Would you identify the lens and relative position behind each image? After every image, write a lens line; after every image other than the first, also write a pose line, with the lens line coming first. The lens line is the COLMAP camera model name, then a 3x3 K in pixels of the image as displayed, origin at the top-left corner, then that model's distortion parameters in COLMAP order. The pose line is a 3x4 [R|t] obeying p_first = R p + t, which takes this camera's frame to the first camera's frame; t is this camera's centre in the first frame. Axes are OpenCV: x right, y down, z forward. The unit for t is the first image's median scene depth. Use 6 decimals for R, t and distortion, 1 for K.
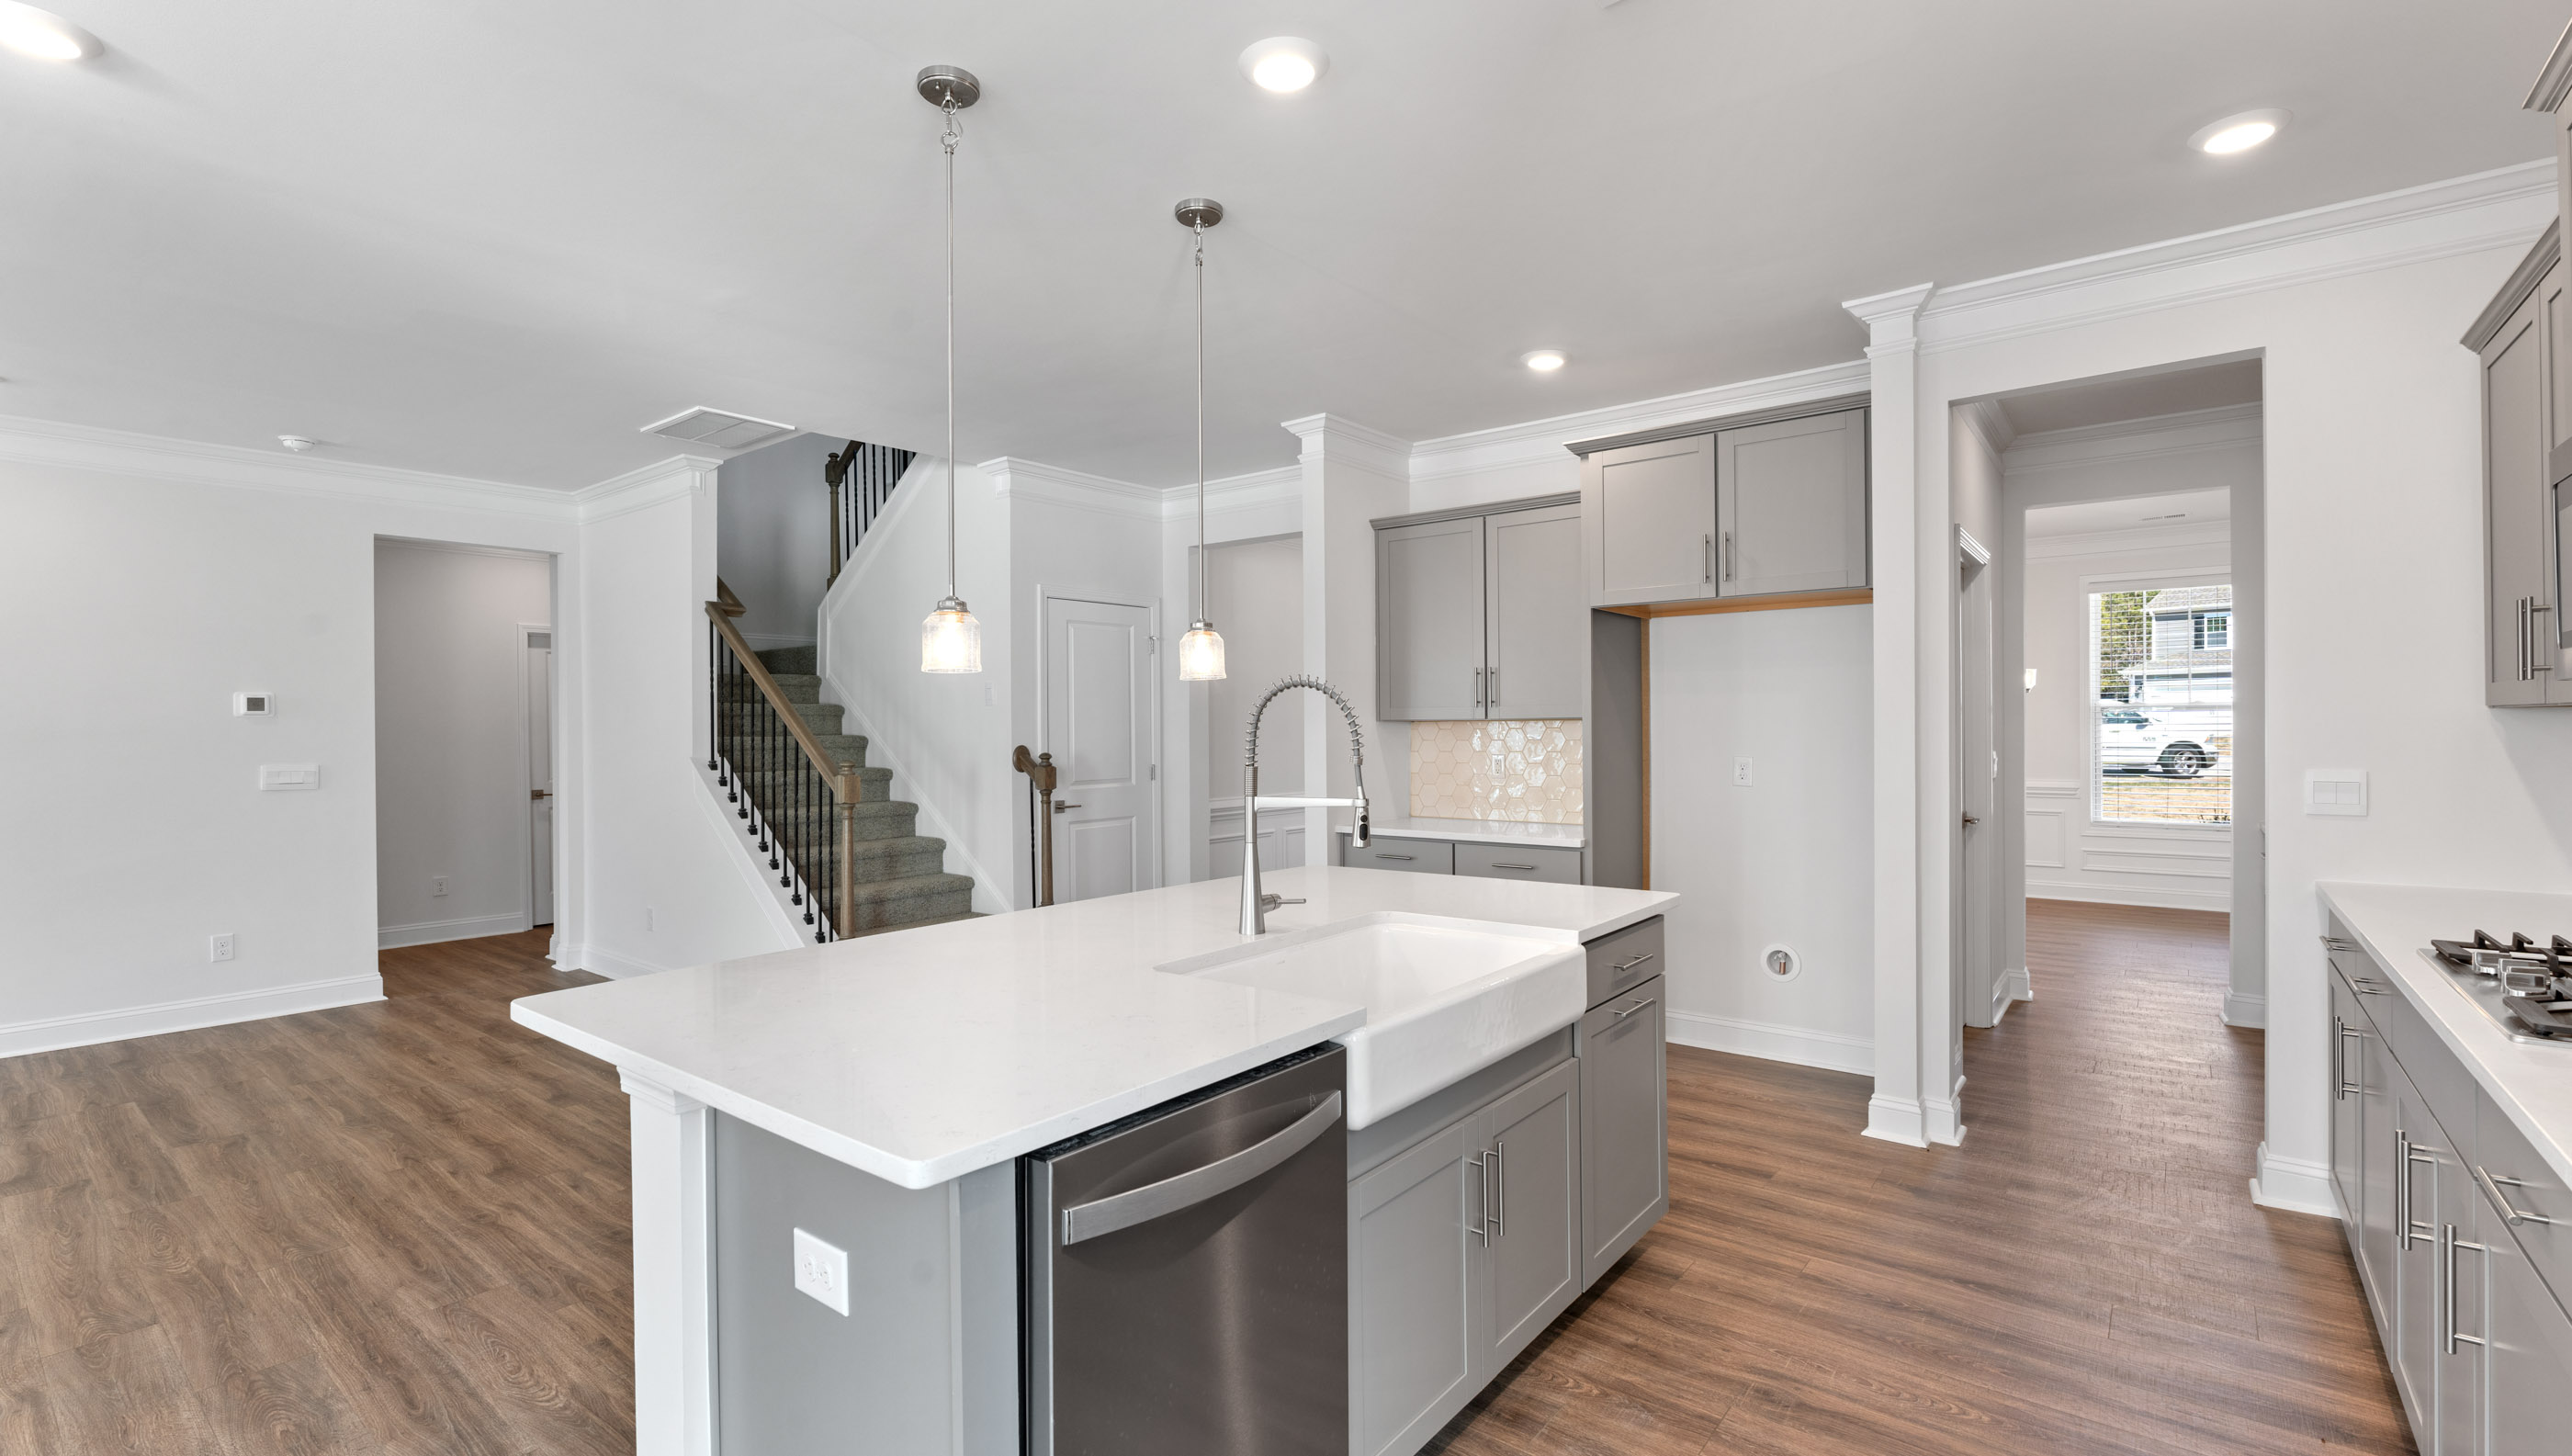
lens RADIAL K [[1121.1, 0, 1281.3], [0, 1121.1, 727.6], [0, 0, 1]] dist [-0.006520, -0.000496]
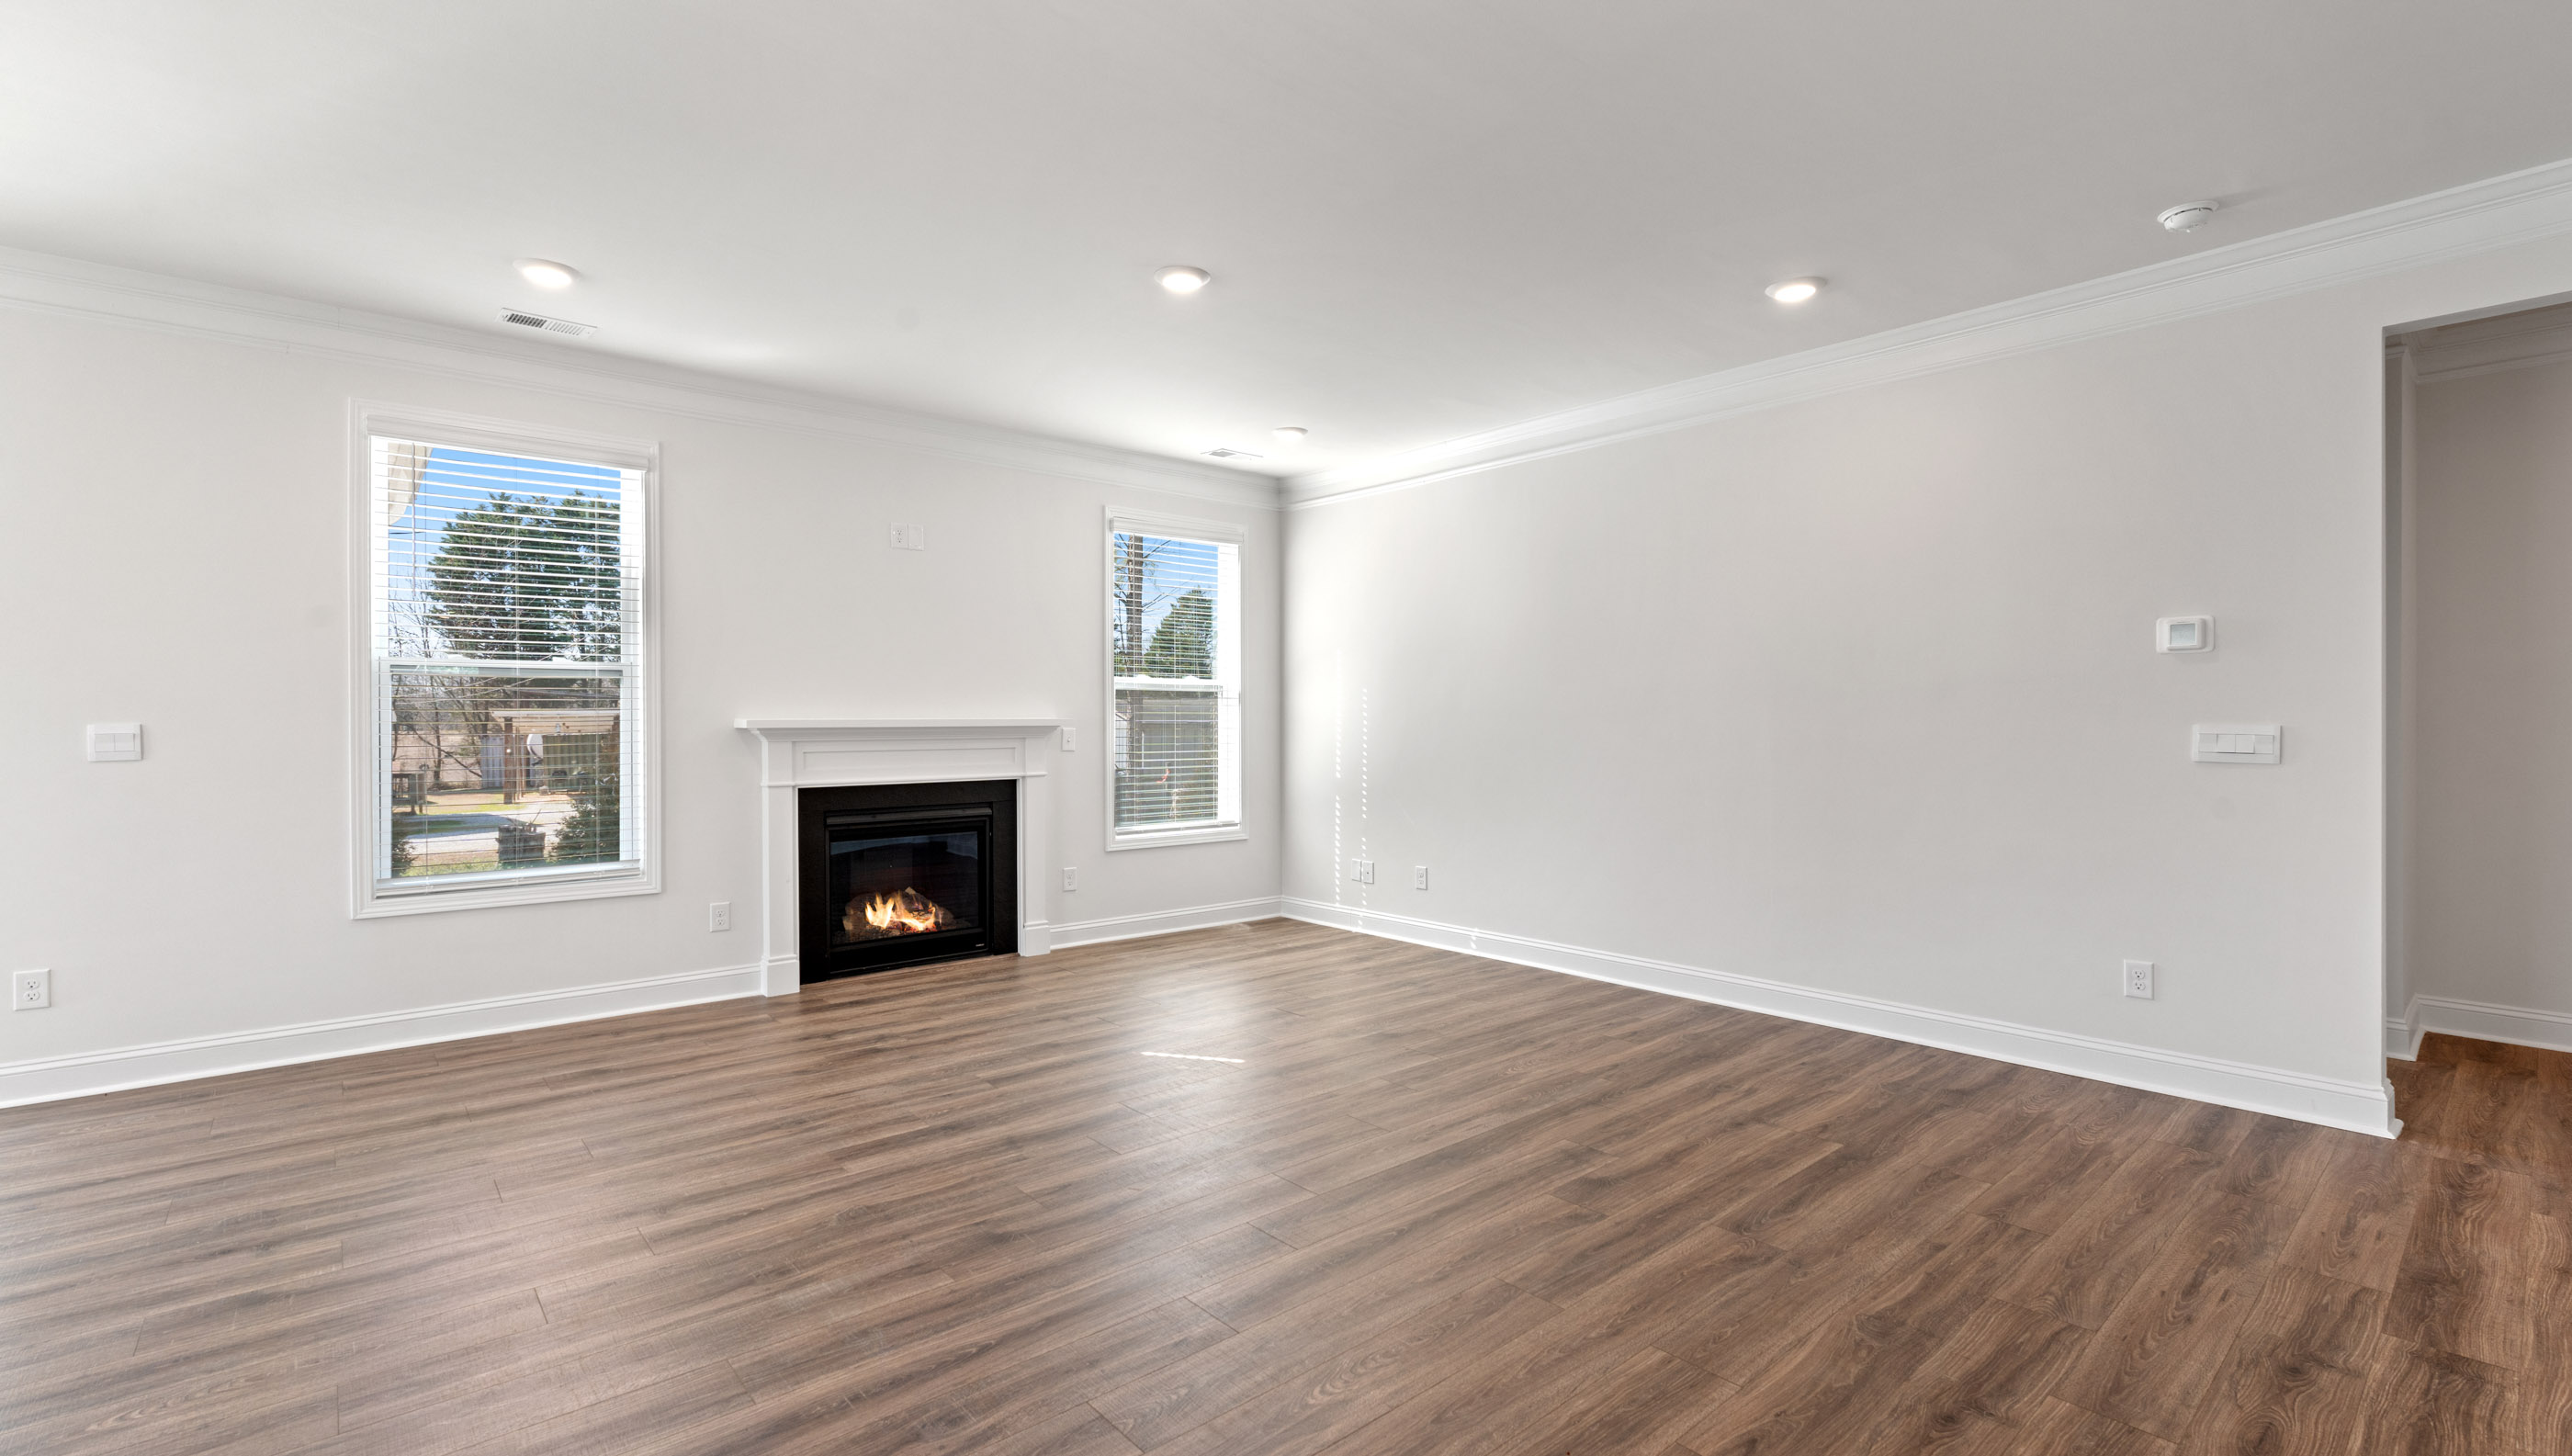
lens RADIAL K [[1121.1, 0, 1284.7], [0, 1121.1, 724.6], [0, 0, 1]] dist [-0.006520, -0.000496]
pose [[-0.183147, 0.008858, -0.983046, -0.203570], [0.003529, 0.999959, 0.008353, 0.036165], [0.983079, -0.001940, -0.183170, 0.789334]]
